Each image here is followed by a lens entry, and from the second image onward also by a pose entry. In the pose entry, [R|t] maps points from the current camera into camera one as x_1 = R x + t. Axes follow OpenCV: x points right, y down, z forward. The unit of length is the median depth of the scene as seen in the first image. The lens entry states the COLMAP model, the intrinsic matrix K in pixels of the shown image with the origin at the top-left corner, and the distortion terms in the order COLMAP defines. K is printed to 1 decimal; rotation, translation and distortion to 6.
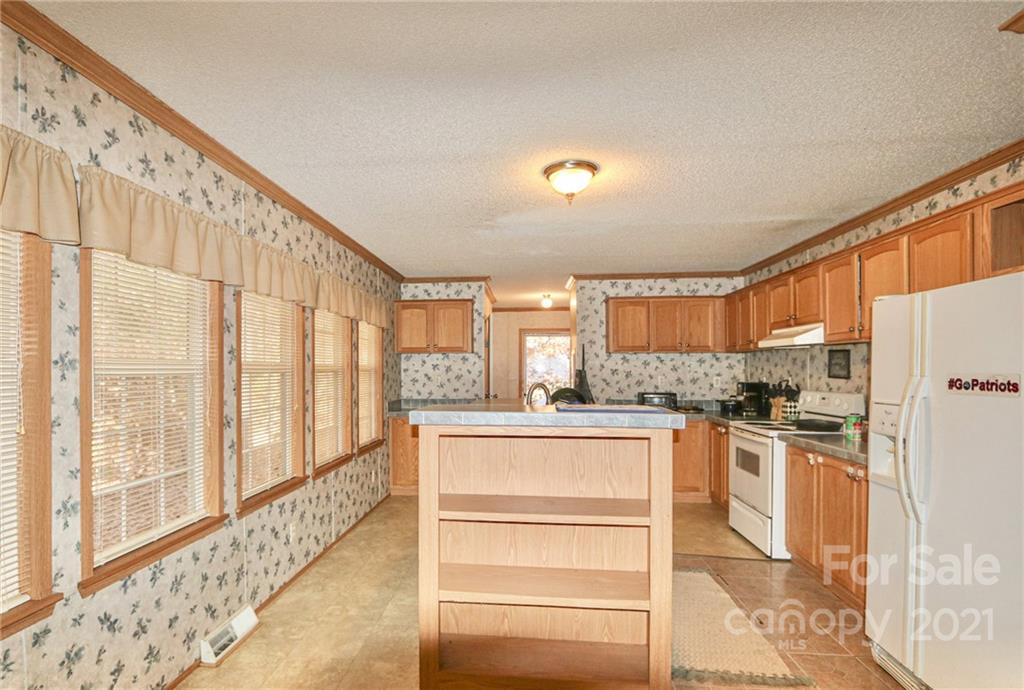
lens RADIAL K [[530.3, 0, 485.4], [0, 530.3, 370.6], [0, 0, 1]] dist [-0.014193, -0.000571]
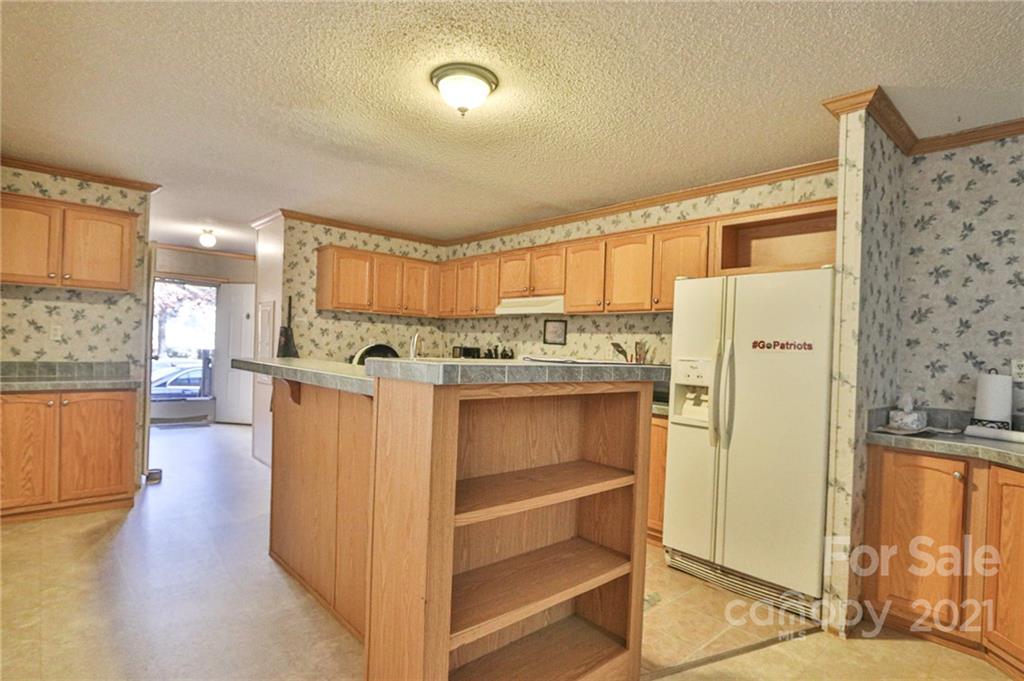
lens RADIAL K [[530.3, 0, 521.0], [0, 530.3, 341.9], [0, 0, 1]] dist [-0.014193, -0.000571]
pose [[0.661452, 0.033908, 0.749220, -0.194138], [-0.034942, 0.999286, -0.014377, 0.020456], [-0.749173, -0.016670, 0.662165, 0.184278]]
